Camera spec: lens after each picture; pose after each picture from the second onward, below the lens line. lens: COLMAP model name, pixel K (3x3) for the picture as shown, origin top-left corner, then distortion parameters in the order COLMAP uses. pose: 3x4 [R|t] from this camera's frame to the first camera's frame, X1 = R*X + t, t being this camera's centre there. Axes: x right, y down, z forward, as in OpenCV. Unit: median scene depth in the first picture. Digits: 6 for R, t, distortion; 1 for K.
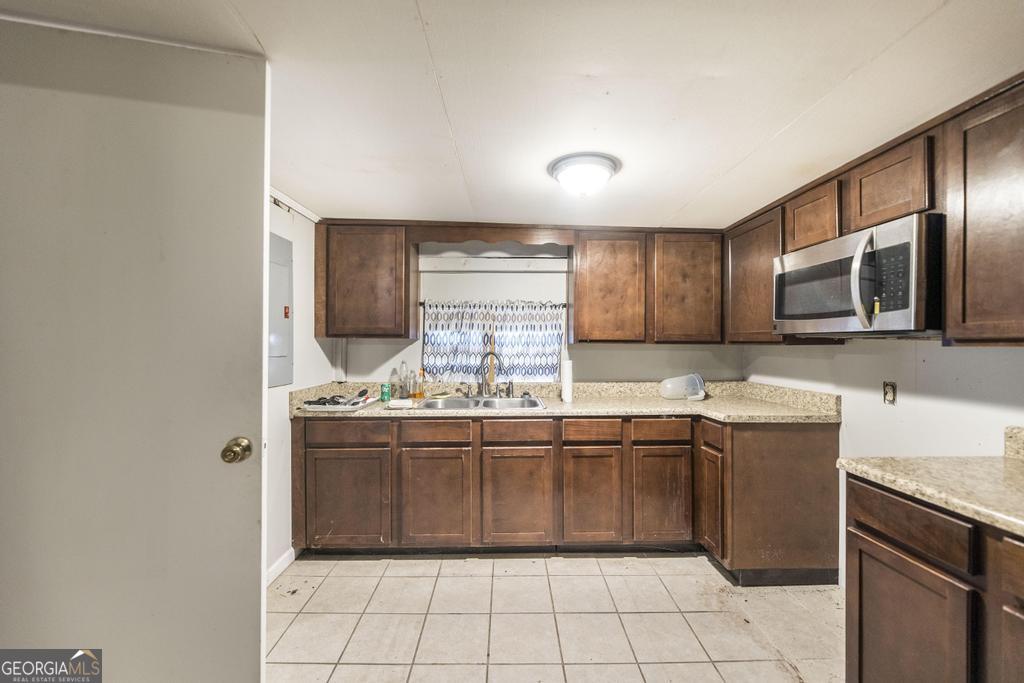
lens RADIAL K [[418.0, 0, 514.4], [0, 418.0, 341.4], [0, 0, 1]] dist [-0.001969, -0.000510]
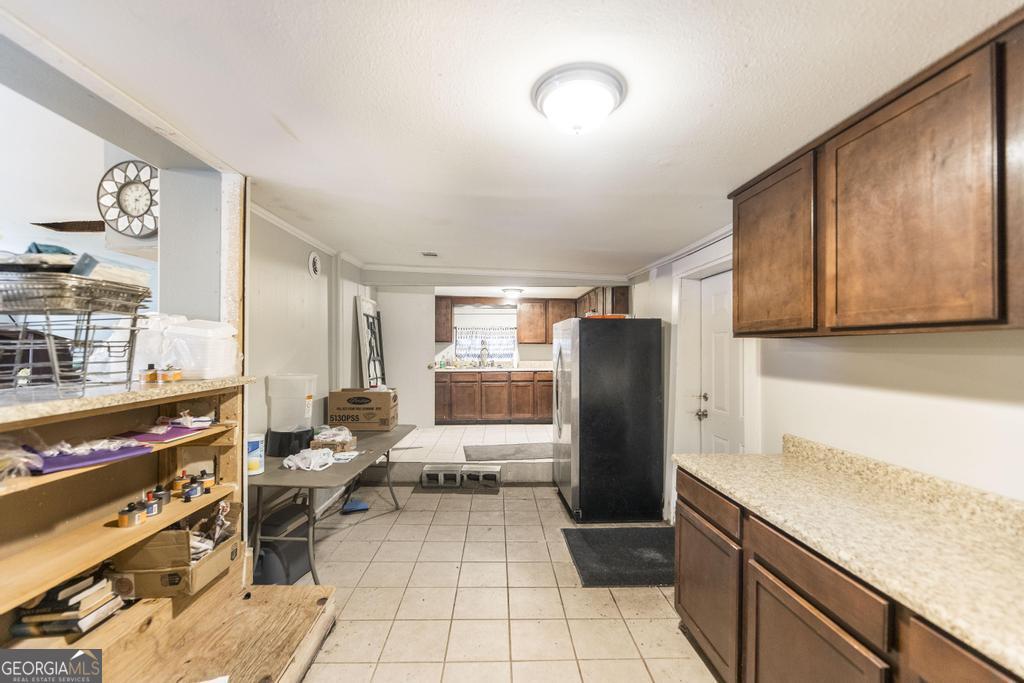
lens RADIAL K [[418.0, 0, 507.5], [0, 418.0, 345.1], [0, 0, 1]] dist [-0.001969, -0.000510]
pose [[0.999975, -0.005840, -0.004093, 0.102511], [0.005842, 0.999983, 0.000467, 0.009822], [0.004090, -0.000491, 0.999992, -1.669728]]
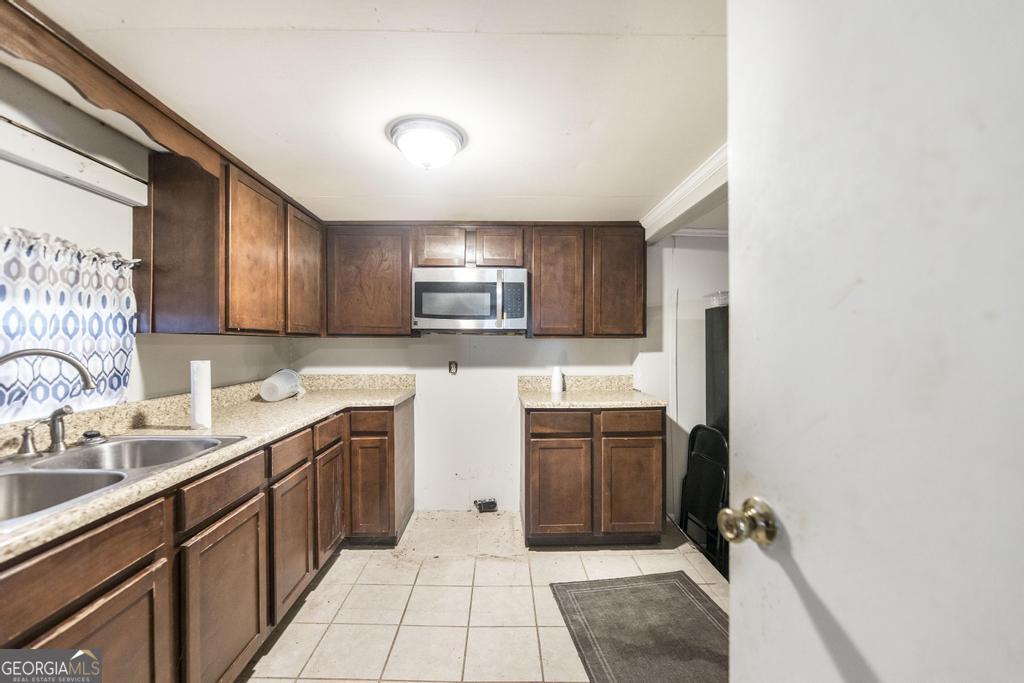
lens RADIAL K [[418.0, 0, 509.6], [0, 418.0, 344.4], [0, 0, 1]] dist [-0.001969, -0.000510]
pose [[0.001669, -0.007802, 0.999968, -0.546953], [-0.006200, 0.999950, 0.007813, 0.015855], [-0.999979, -0.006213, 0.001621, 0.616942]]
